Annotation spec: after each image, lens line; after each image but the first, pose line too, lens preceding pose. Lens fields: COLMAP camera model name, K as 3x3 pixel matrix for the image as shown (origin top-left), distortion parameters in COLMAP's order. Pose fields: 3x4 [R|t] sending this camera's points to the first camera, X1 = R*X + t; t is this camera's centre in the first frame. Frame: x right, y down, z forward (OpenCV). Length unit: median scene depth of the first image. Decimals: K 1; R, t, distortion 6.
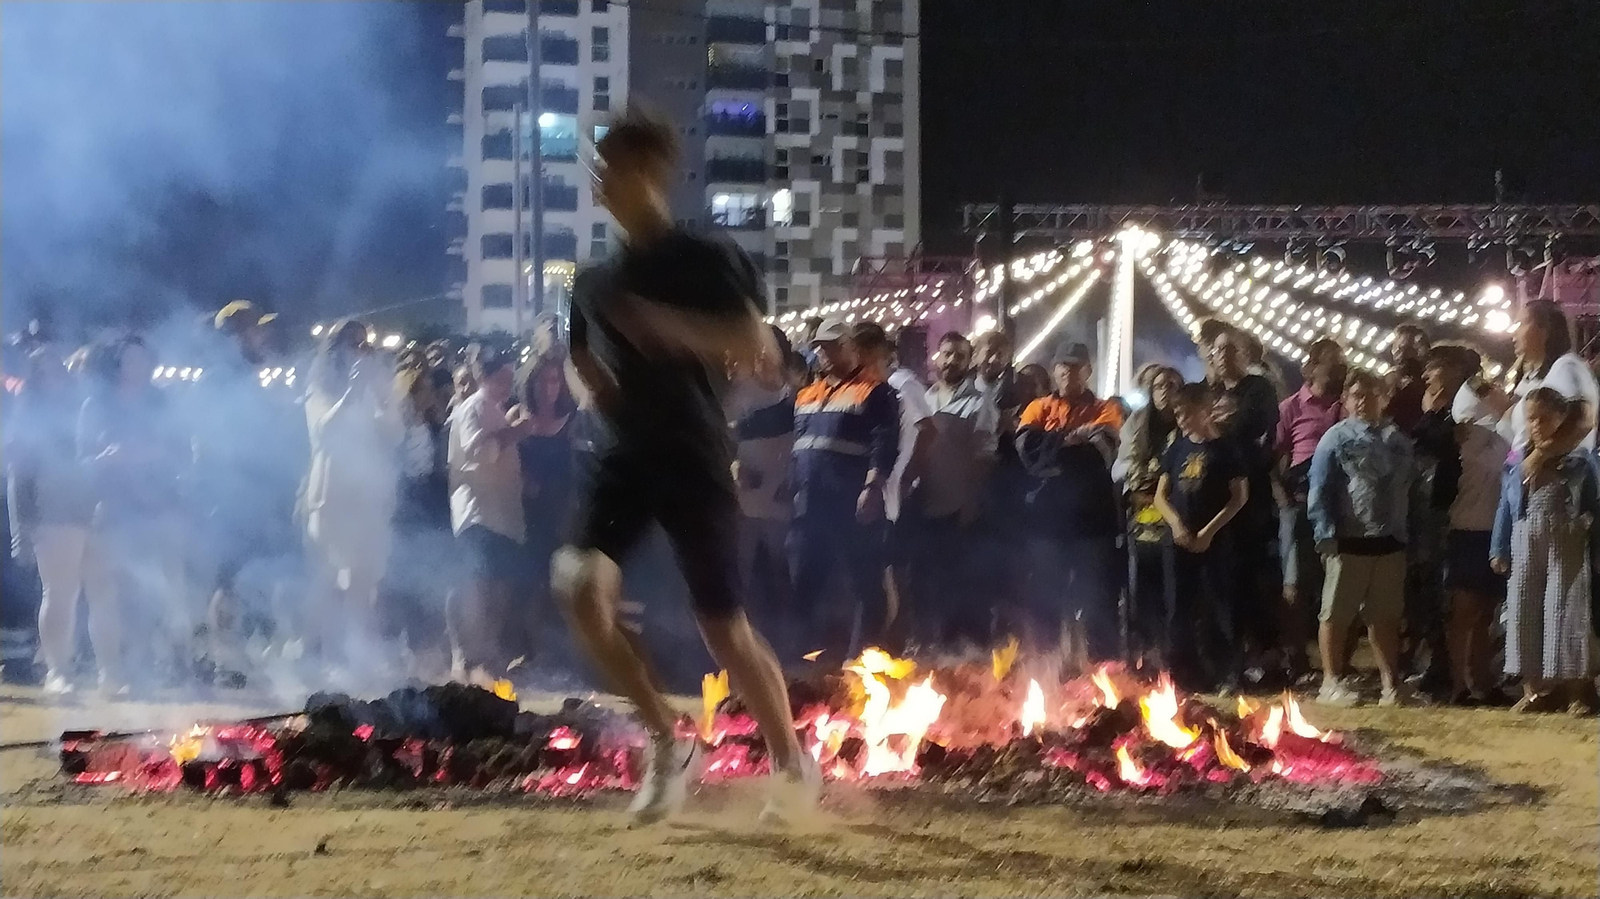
lens RADIAL K [[2384.0, 0, 794.5], [0, 2384.0, 446.5], [0, 0, 1]] dist [0.023638, 0.071131]
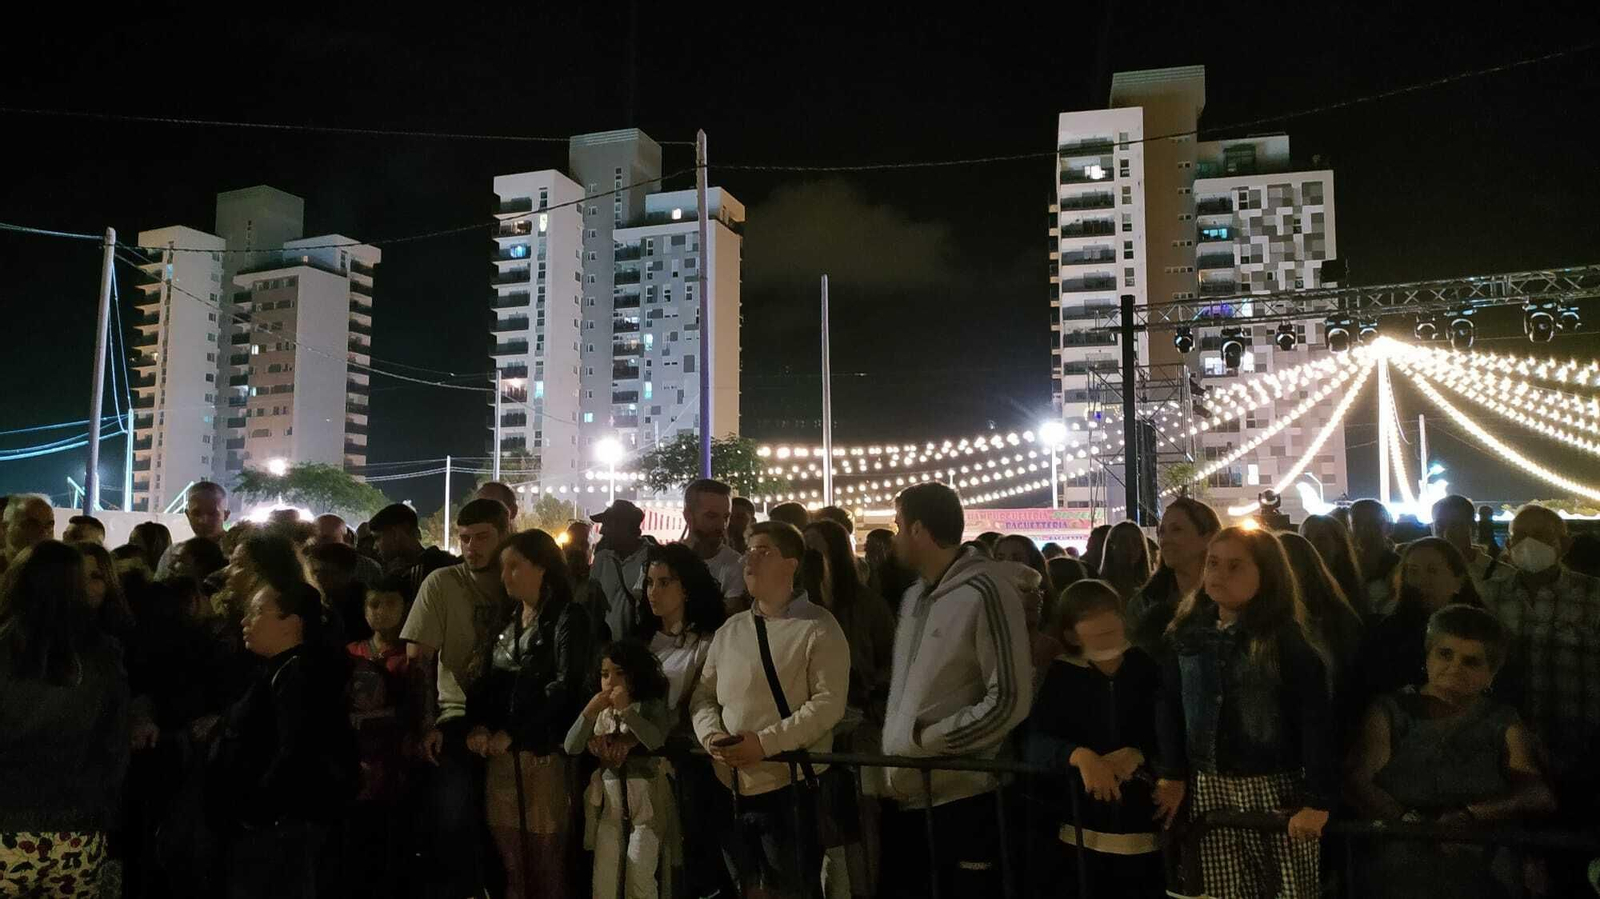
lens RADIAL K [[1186.6, 0, 806.4], [0, 1186.6, 445.2], [0, 0, 1]] dist [0.078670, -0.054325]
pose [[0.915780, -0.045081, -0.399143, 0.126191], [0.024276, 0.998077, -0.057029, -0.005104], [0.400947, 0.042537, 0.915113, 0.304632]]
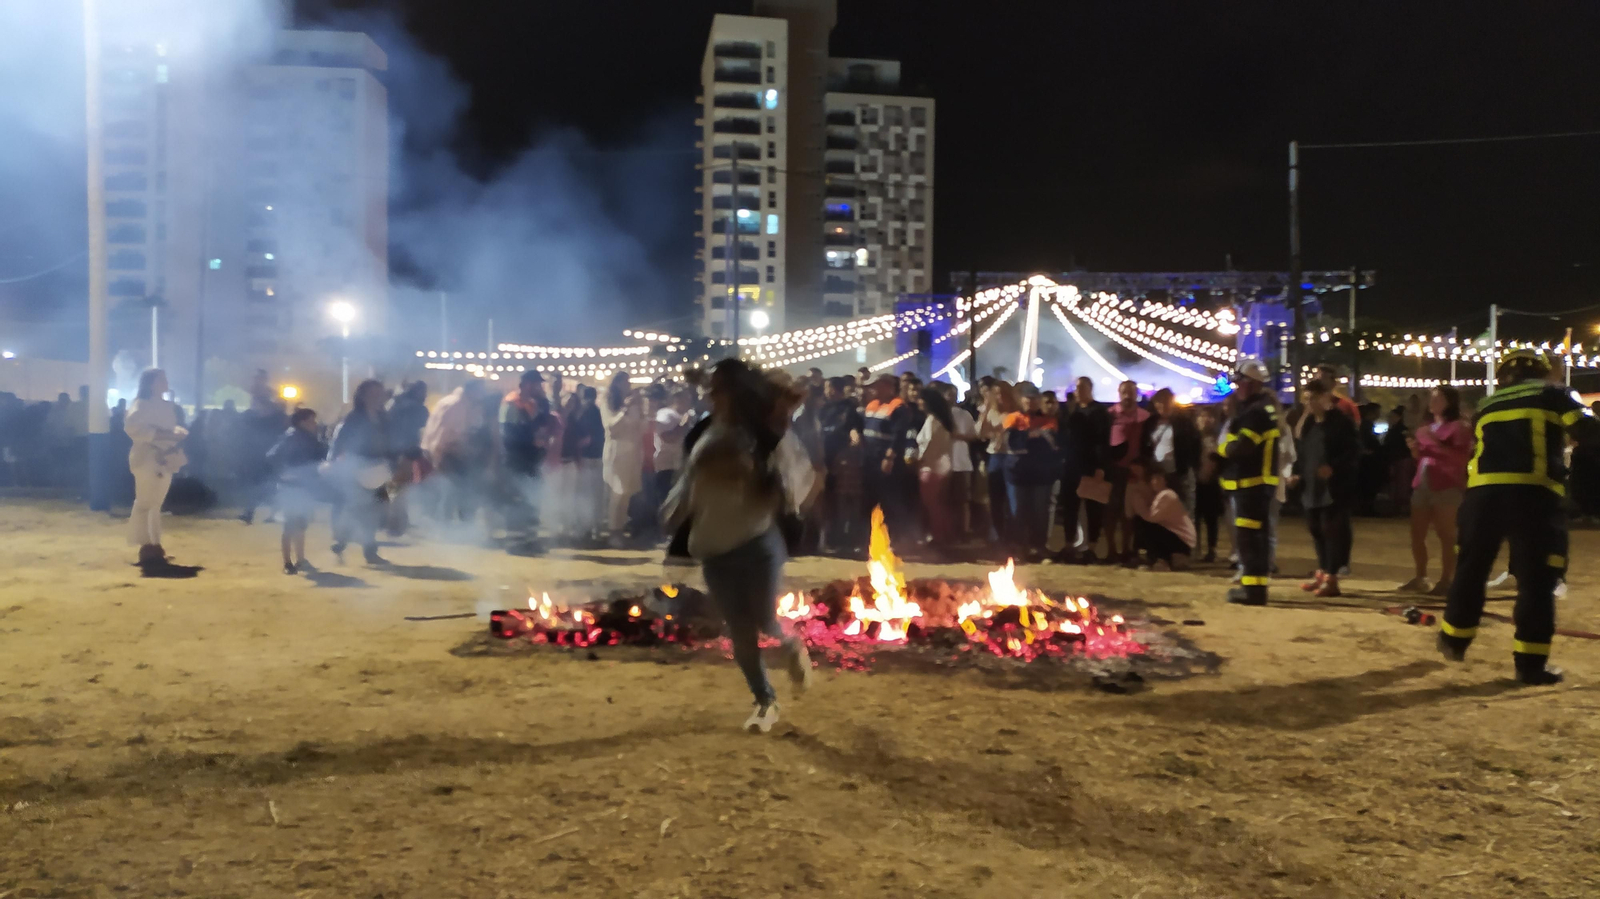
lens RADIAL K [[1186.6, 0, 806.4], [0, 1186.6, 445.2], [0, 0, 1]] dist [0.078670, -0.054325]
pose [[0.998628, 0.011404, -0.051114, 0.002329], [-0.008288, 0.998118, 0.060758, -0.012495], [0.051711, -0.060251, 0.996843, -0.000035]]
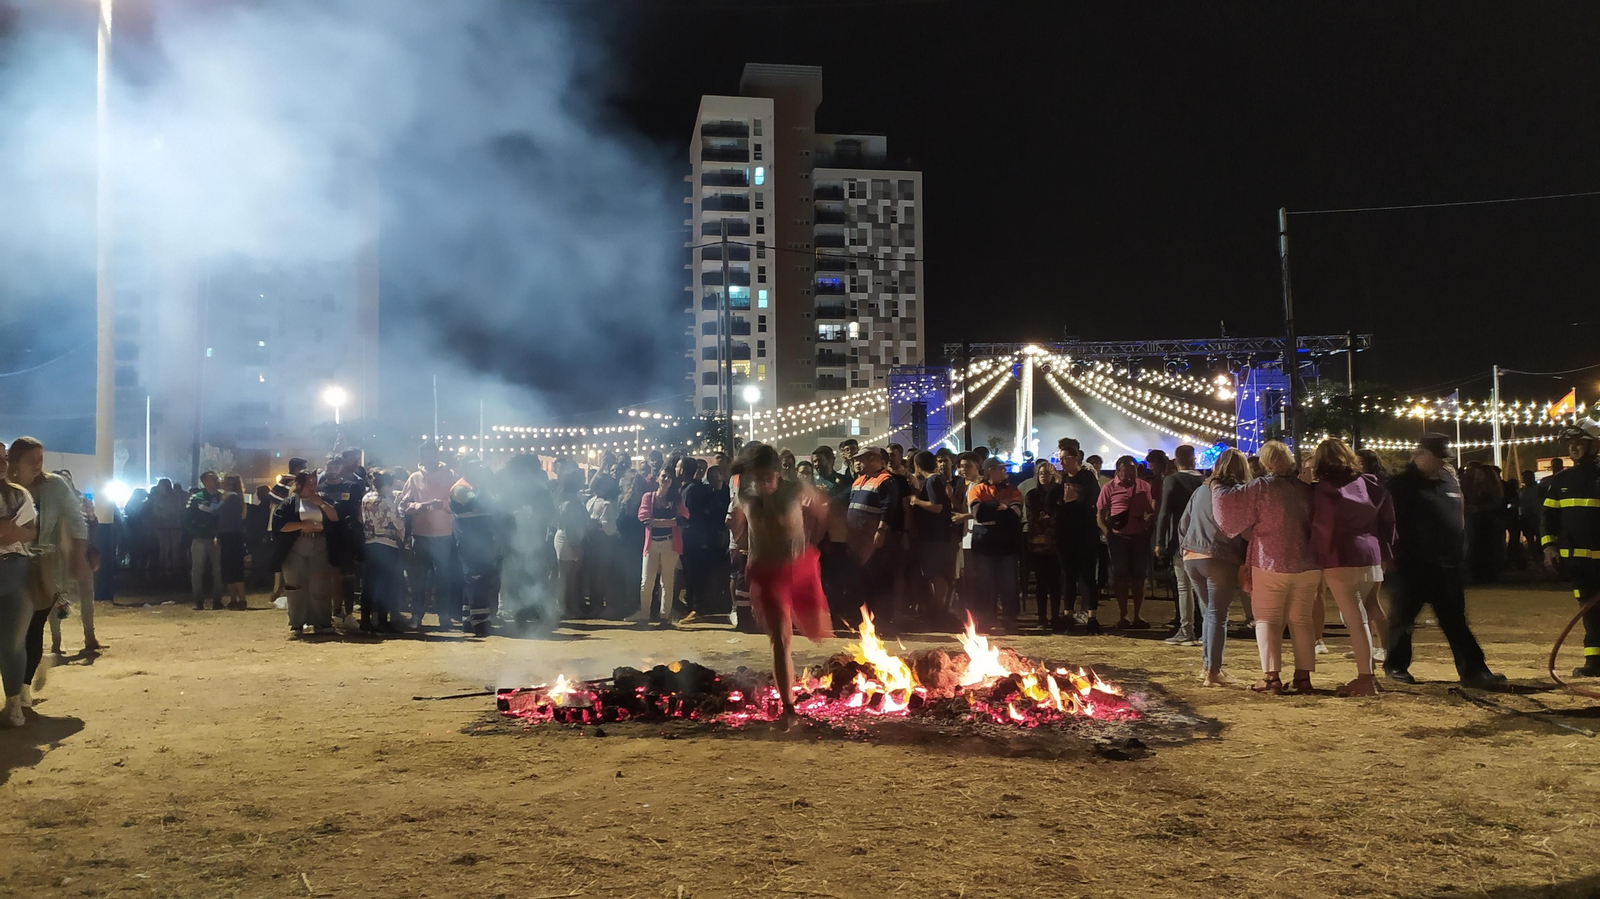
lens RADIAL K [[1207.8, 0, 783.5], [0, 1207.8, 448.0], [0, 0, 1]] dist [0.069825, -0.054447]
pose [[0.997797, -0.012701, -0.065107, 0.002043], [0.012771, 0.999918, 0.000652, -0.012765], [0.065094, -0.001482, 0.997878, -0.005878]]
